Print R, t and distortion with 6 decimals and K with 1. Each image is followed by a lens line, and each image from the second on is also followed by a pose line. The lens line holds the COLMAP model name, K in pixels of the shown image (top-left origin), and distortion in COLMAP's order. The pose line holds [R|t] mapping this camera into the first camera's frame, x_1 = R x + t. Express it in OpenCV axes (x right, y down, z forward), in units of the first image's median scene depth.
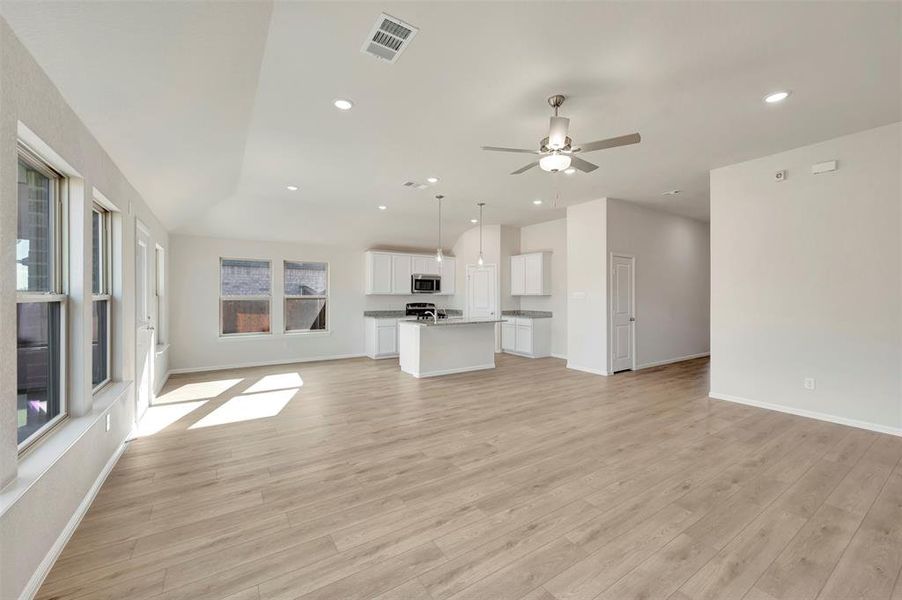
lens RADIAL K [[357.1, 0, 454.9], [0, 357.1, 298.4], [0, 0, 1]] dist [0.001270, -0.000272]
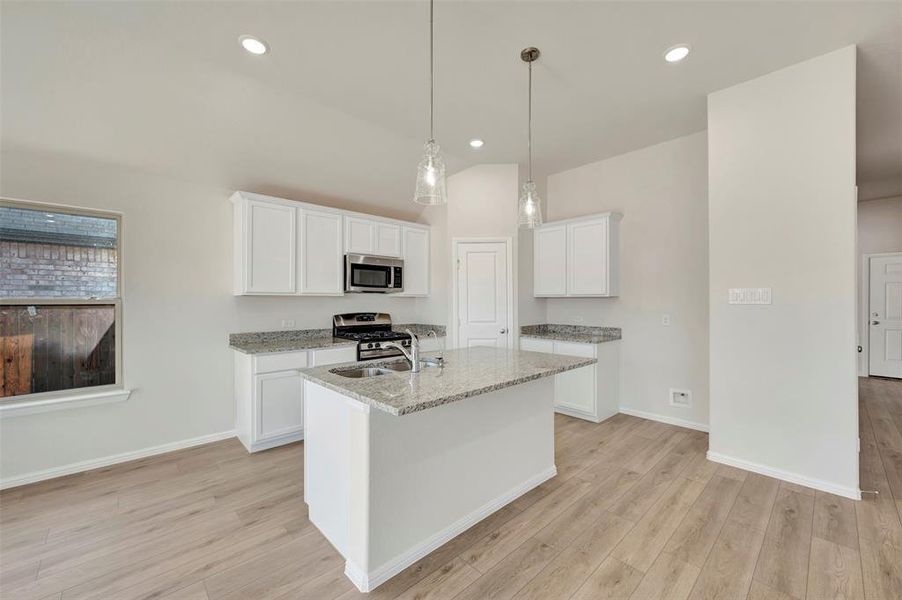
lens RADIAL K [[358.1, 0, 456.5], [0, 358.1, 304.2], [0, 0, 1]] dist [-0.000364, -0.000245]
pose [[0.985227, -0.005502, 0.171163, -0.060294], [0.004810, 0.999978, 0.004458, -0.001278], [-0.171183, -0.003569, 0.985233, 0.551011]]
